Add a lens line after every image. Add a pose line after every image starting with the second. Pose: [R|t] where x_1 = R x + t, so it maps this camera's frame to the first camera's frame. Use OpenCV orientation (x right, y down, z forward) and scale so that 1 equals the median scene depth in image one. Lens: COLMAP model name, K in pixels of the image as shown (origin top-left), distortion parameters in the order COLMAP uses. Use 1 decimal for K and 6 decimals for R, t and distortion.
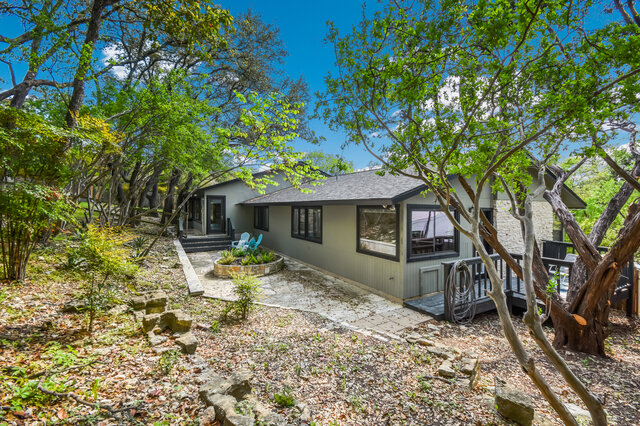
lens RADIAL K [[304.7, 0, 320.0], [0, 304.7, 213.0], [0, 0, 1]] dist [0.000103, -0.000058]
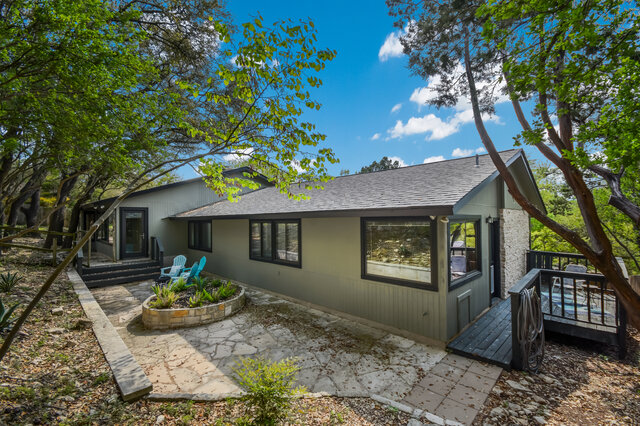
lens RADIAL K [[290.3, 0, 320.0], [0, 290.3, 213.0], [0, 0, 1]] dist [0.008027, -0.010255]
pose [[0.960108, -0.010322, 0.279440, -0.139906], [0.022049, 0.999002, -0.038854, -0.007028], [-0.278760, 0.043466, 0.959377, 0.251254]]
